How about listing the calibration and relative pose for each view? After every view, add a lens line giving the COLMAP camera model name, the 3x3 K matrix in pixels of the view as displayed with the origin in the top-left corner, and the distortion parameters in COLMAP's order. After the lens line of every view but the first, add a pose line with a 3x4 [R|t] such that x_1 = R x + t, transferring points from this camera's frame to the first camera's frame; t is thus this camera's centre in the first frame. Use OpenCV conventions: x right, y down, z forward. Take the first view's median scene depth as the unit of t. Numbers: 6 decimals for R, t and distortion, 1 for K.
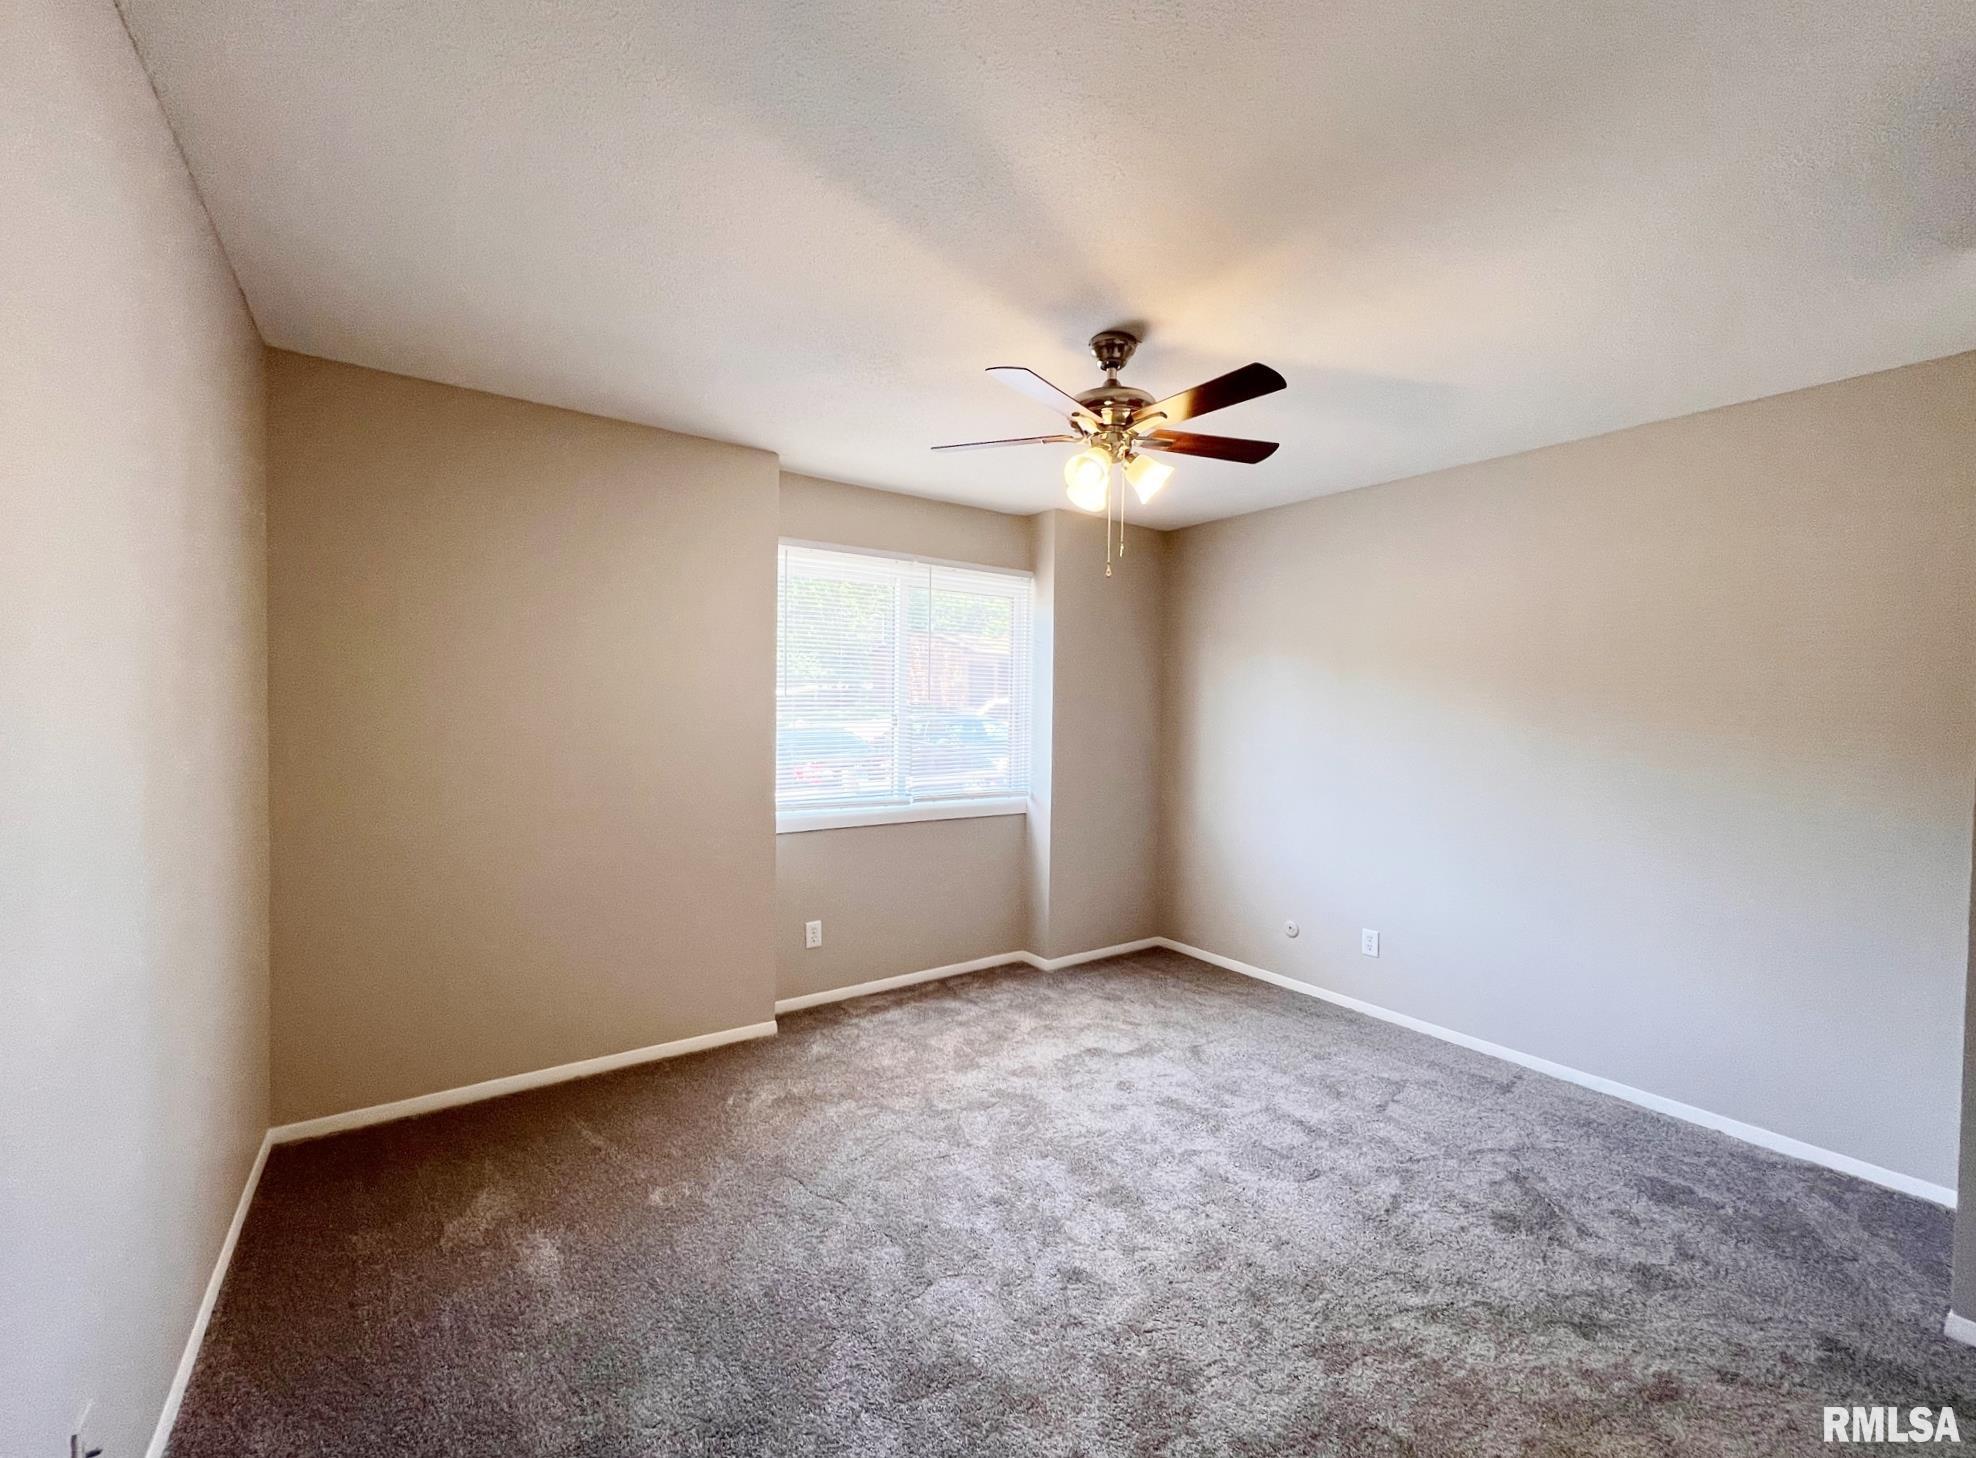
lens RADIAL K [[787.2, 0, 973.7], [0, 787.2, 727.9], [0, 0, 1]] dist [-0.002454, 0.001158]
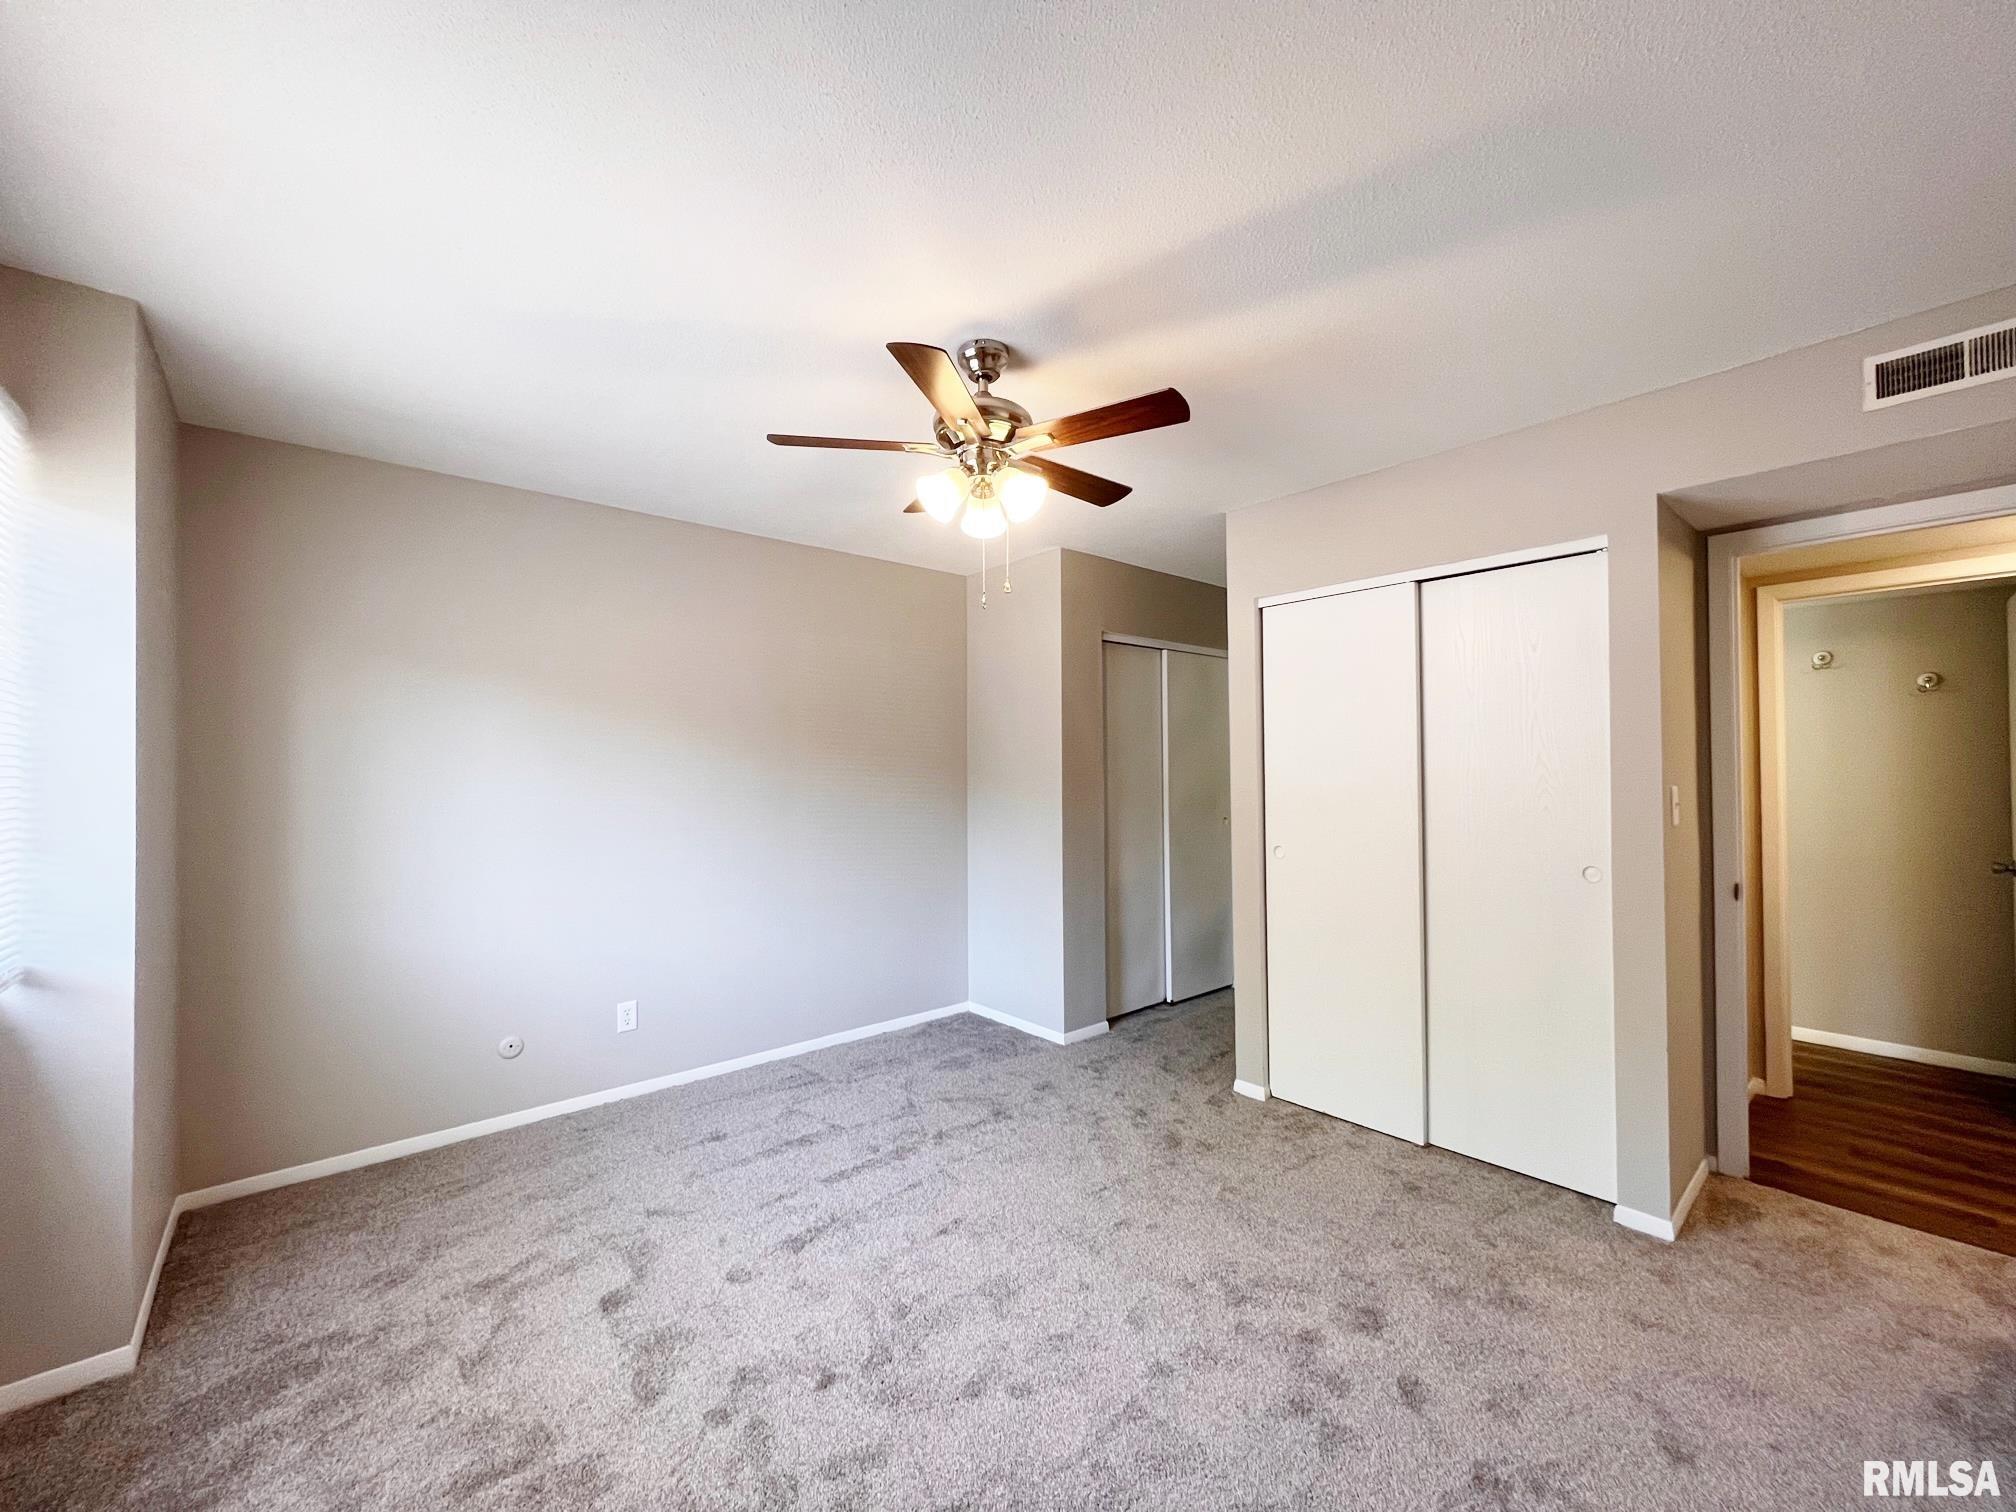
lens RADIAL K [[803.1, 0, 1015.9], [0, 803.1, 759.1], [0, 0, 1]] dist [-0.002454, 0.001158]
pose [[-0.097145, -0.005289, 0.995256, -0.472192], [0.031075, 0.999482, 0.008345, -0.014956], [-0.994785, 0.031738, -0.096930, 0.674387]]
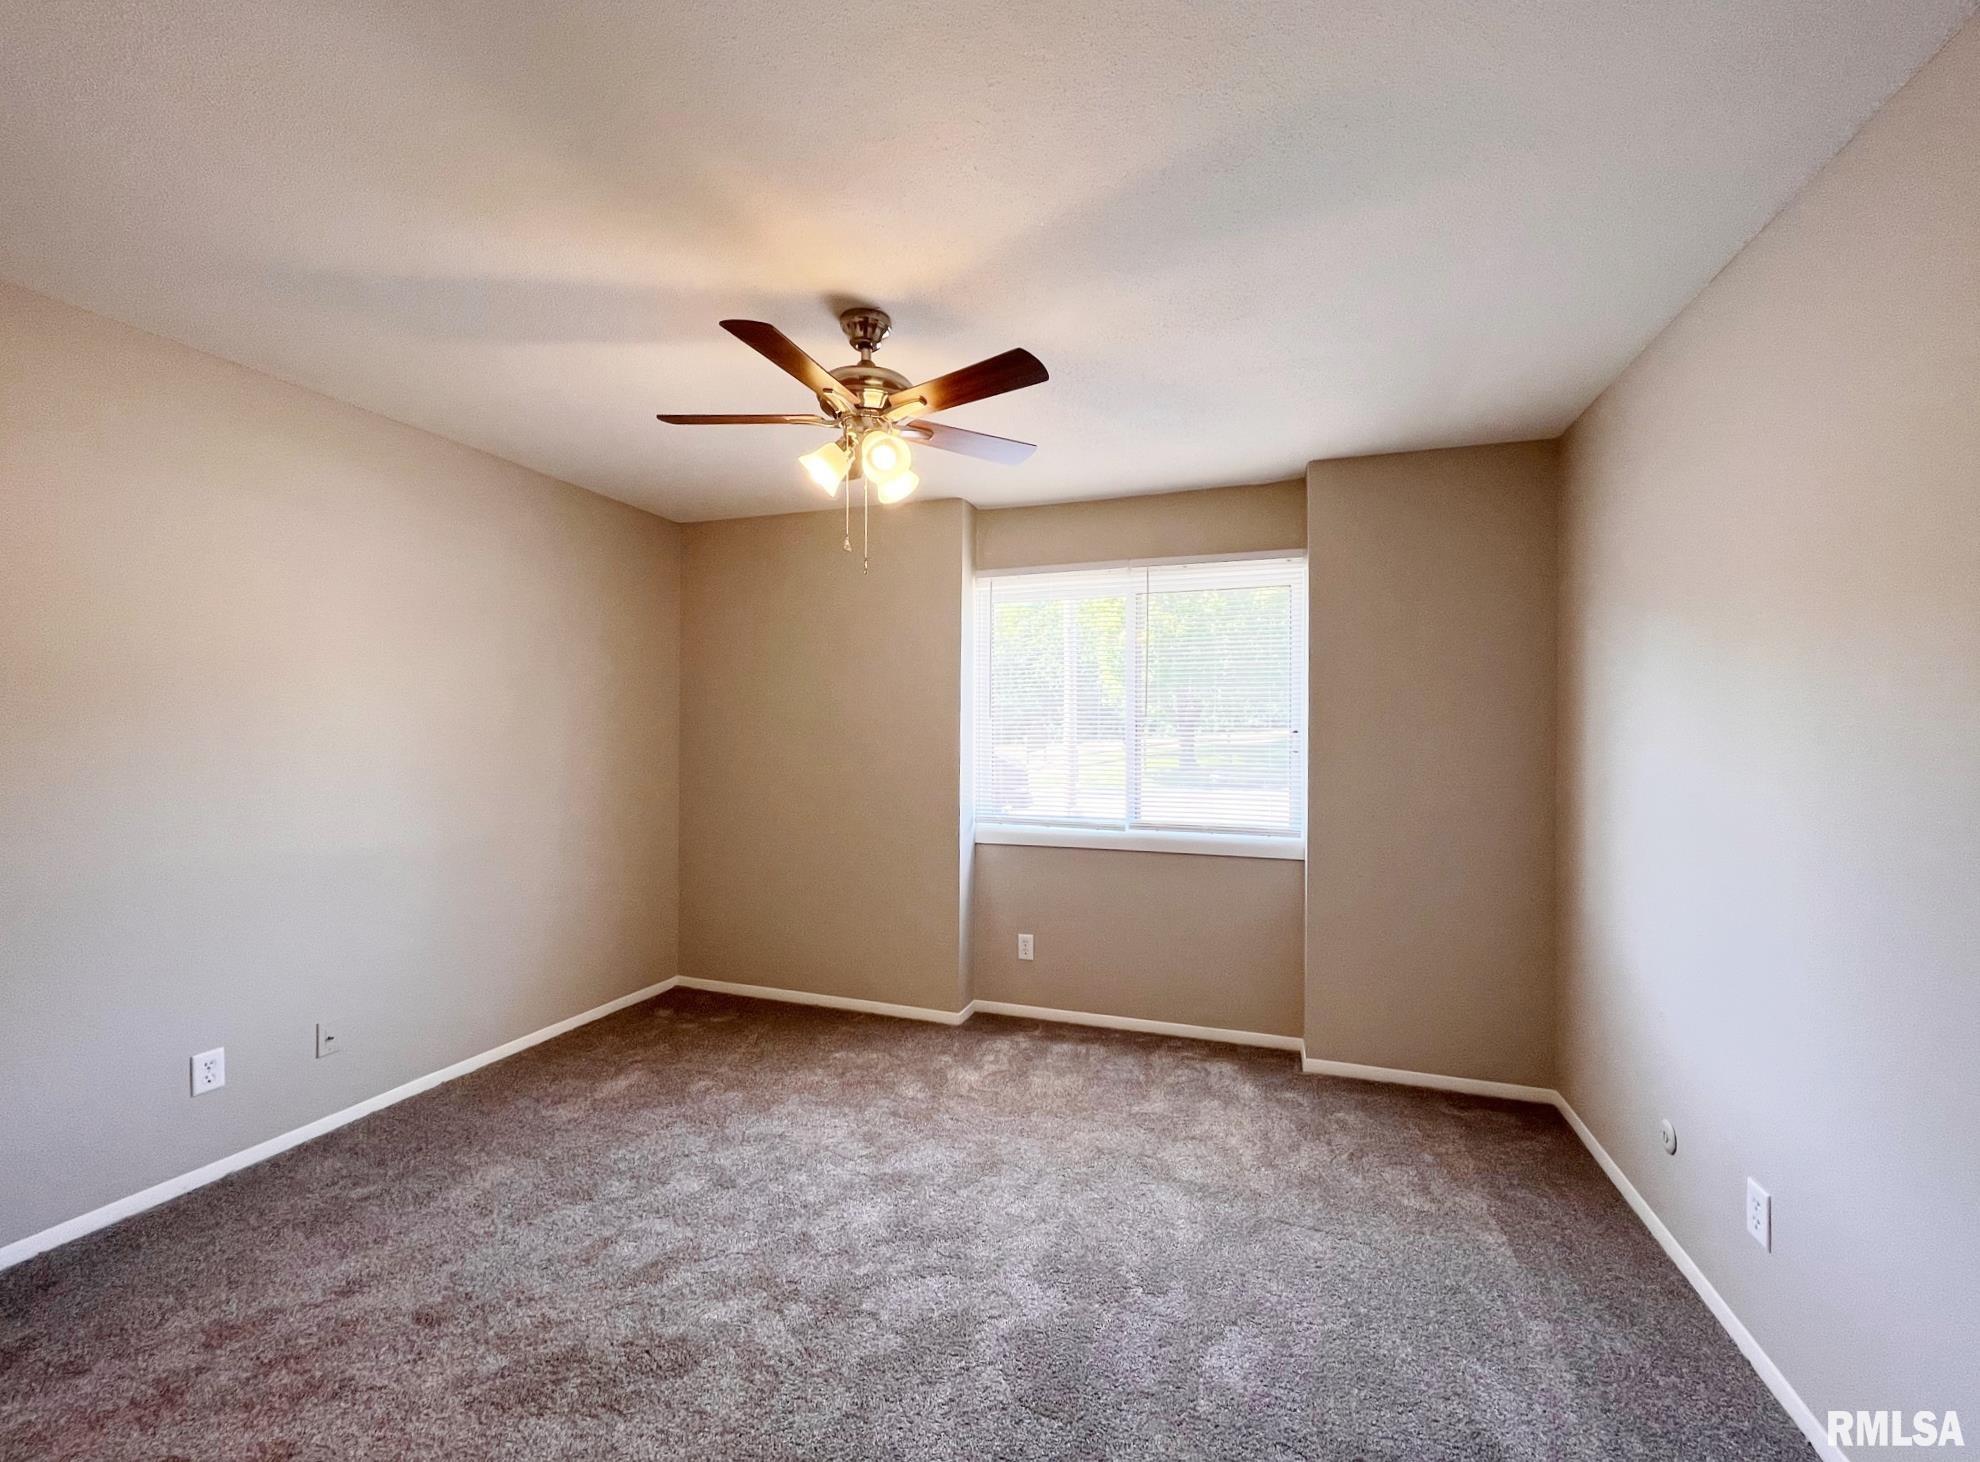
lens RADIAL K [[788.8, 0, 985.4], [0, 788.8, 725.5], [0, 0, 1]] dist [-0.002454, 0.001158]
pose [[0.589085, -0.017597, -0.807880, 0.645179], [-0.012529, 0.999444, -0.030905, 0.005366], [0.807974, 0.028328, 0.588536, 0.364905]]
